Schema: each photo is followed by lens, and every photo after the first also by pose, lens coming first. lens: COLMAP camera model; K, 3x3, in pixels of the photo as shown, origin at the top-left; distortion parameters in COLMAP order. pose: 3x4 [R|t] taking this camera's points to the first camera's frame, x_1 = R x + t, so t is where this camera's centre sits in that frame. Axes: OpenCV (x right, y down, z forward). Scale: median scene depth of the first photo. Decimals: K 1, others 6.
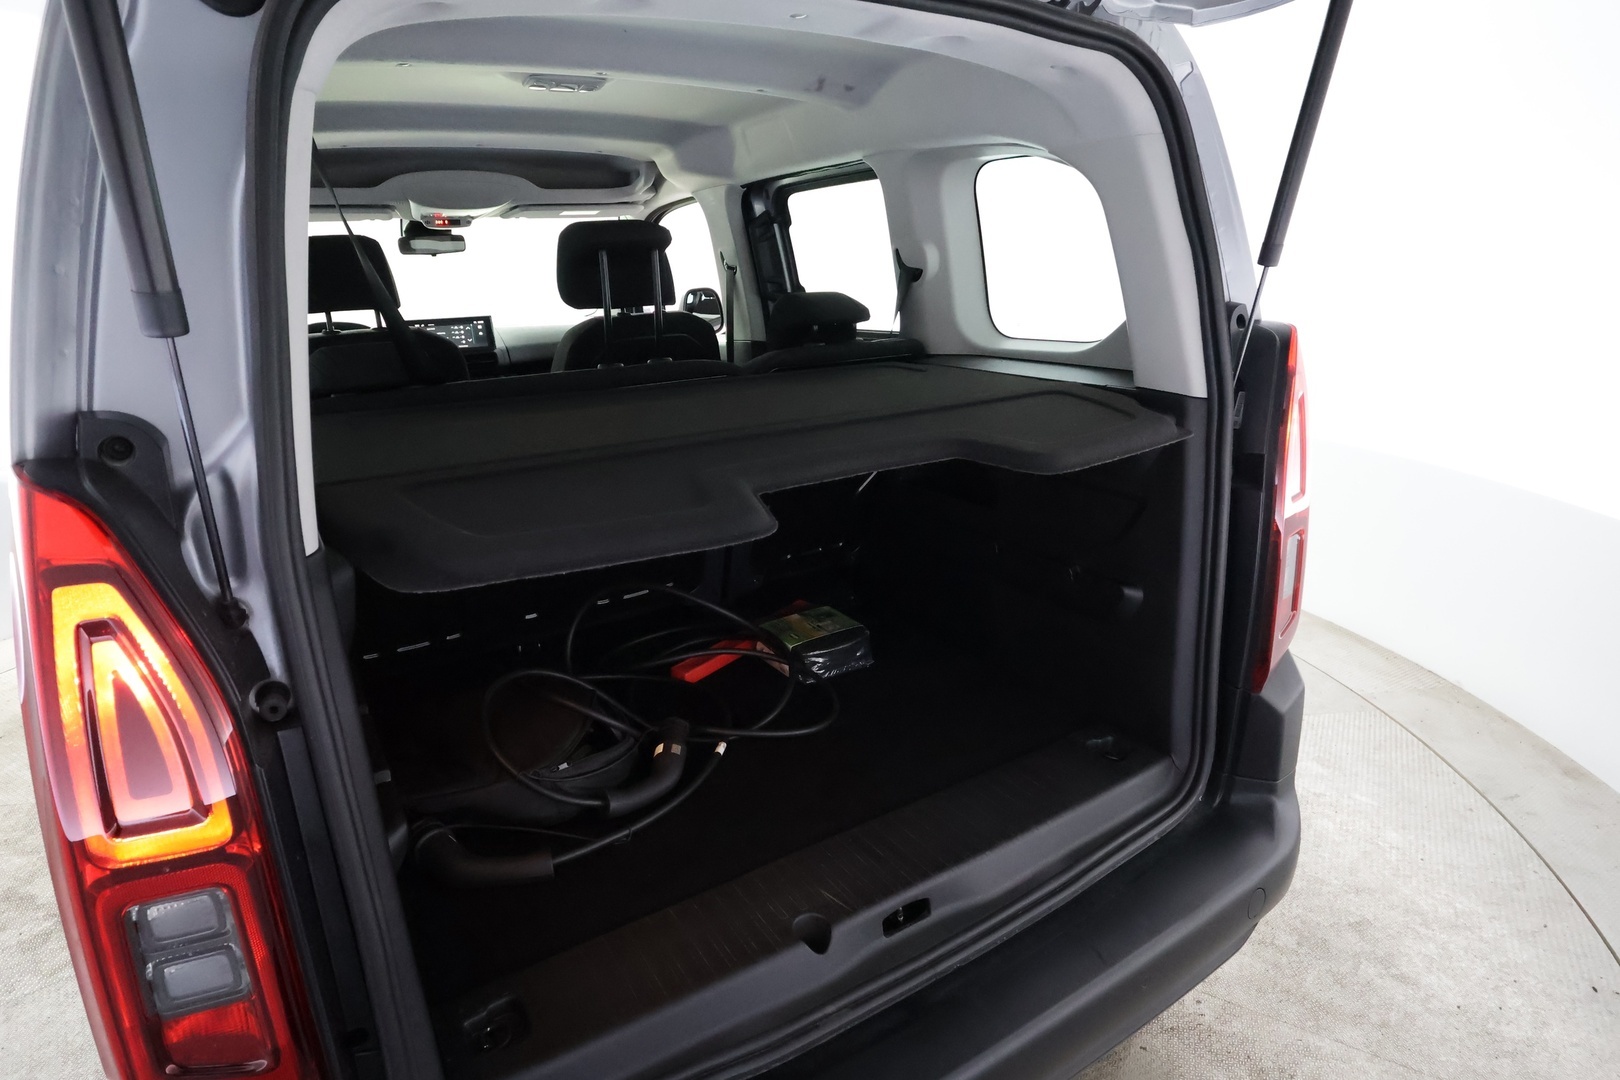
lens RADIAL K [[899.7, 0, 809.9], [0, 899.7, 544.6], [0, 0, 1]] dist [0.004438, 0.000111]
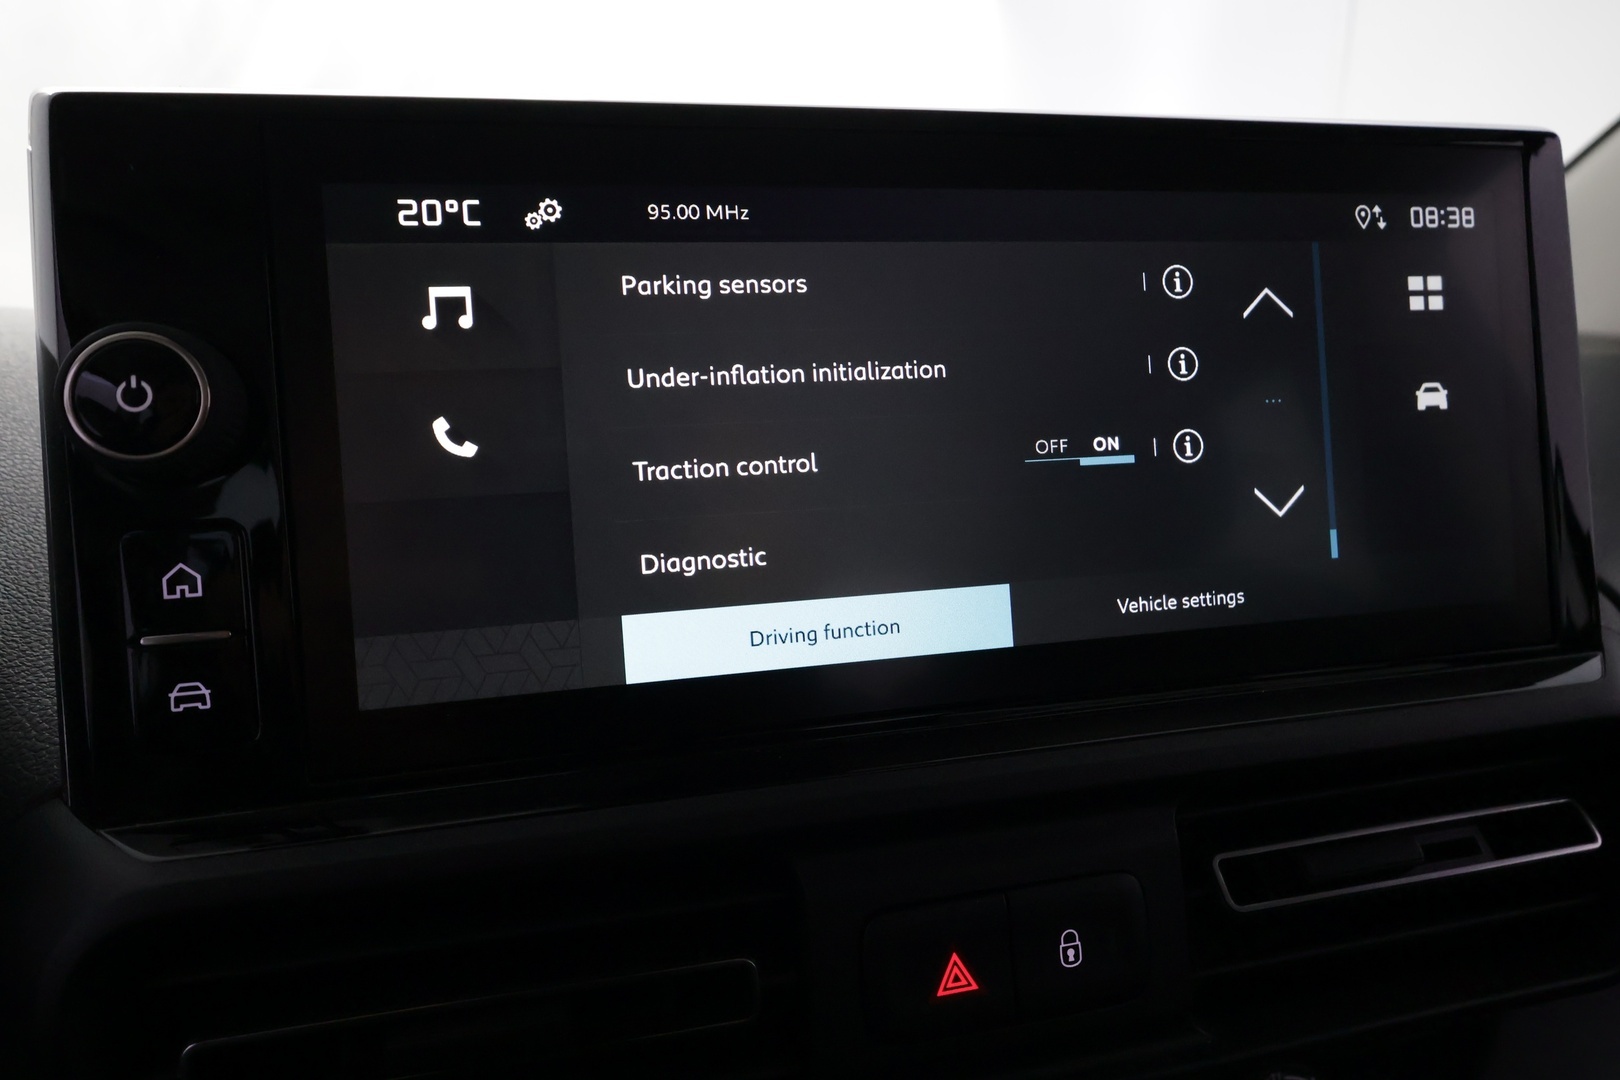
lens RADIAL K [[1043.1, 0, 820.5], [0, 1043.1, 546.3], [0, 0, 1]] dist [0.003458, 0.000228]
pose [[0.981462, 0.053538, -0.184027, -0.445387], [-0.069275, 0.994371, -0.080175, -0.244710], [0.178698, 0.091437, 0.979646, 1.047923]]
